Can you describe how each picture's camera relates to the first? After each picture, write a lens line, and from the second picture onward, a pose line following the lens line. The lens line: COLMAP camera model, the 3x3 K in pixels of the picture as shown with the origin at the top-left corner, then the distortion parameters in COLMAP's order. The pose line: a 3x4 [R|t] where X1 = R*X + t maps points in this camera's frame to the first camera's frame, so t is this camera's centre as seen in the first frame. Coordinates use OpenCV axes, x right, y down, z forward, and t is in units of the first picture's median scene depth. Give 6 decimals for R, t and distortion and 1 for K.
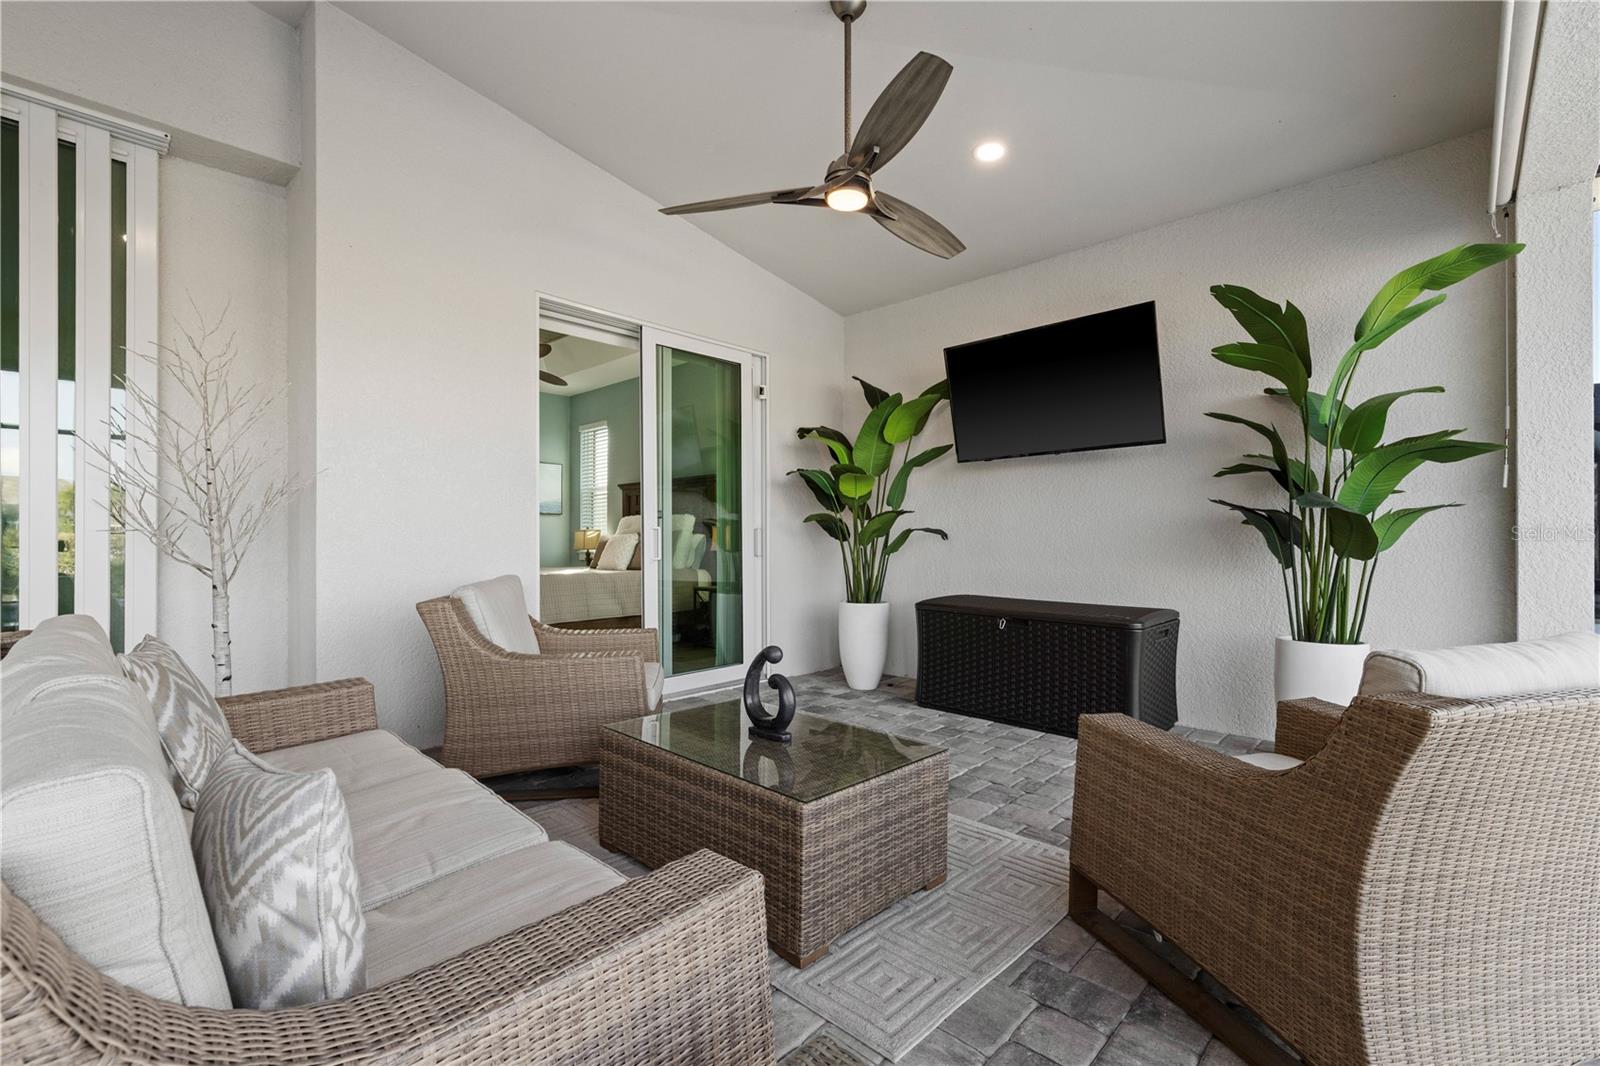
lens RADIAL K [[684.9, 0, 805.7], [0, 684.9, 537.6], [0, 0, 1]] dist [-0.001865, 0.001964]
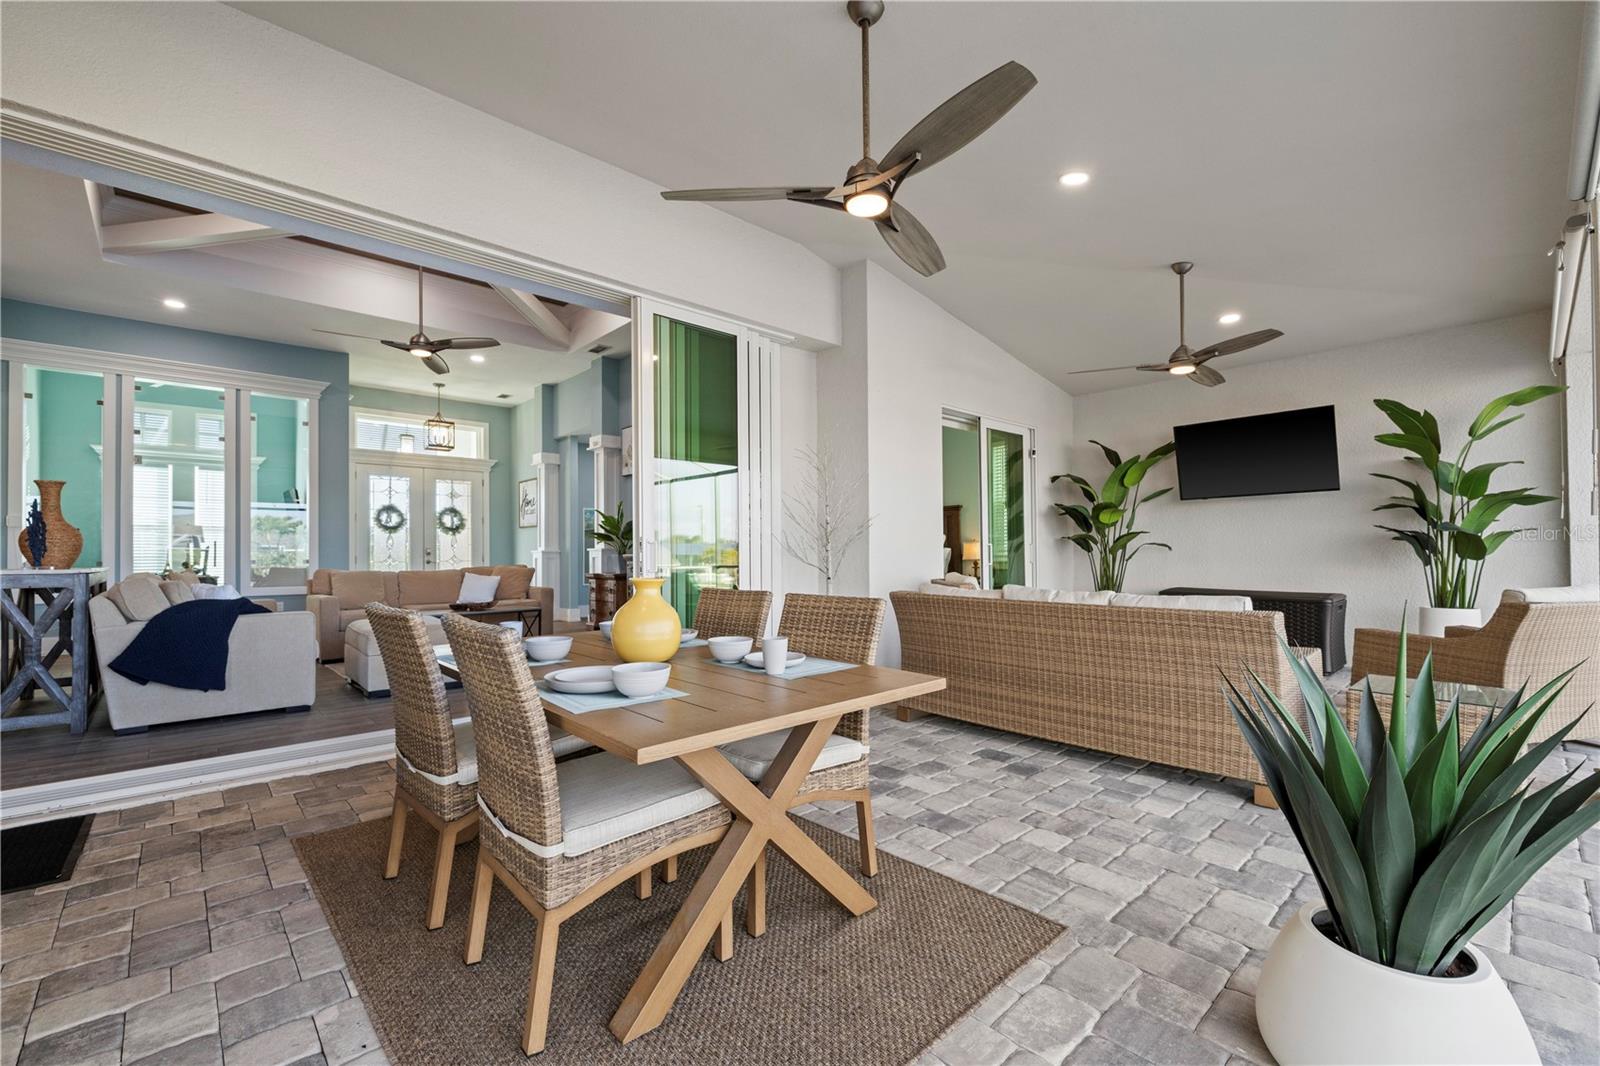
lens RADIAL K [[684.9, 0, 790.9], [0, 684.9, 545.5], [0, 0, 1]] dist [-0.001865, 0.001964]
pose [[0.998194, -0.010547, -0.059141, -0.738640], [0.010206, 0.999929, -0.006074, -0.011180], [0.059201, 0.005459, 0.998231, -0.757460]]
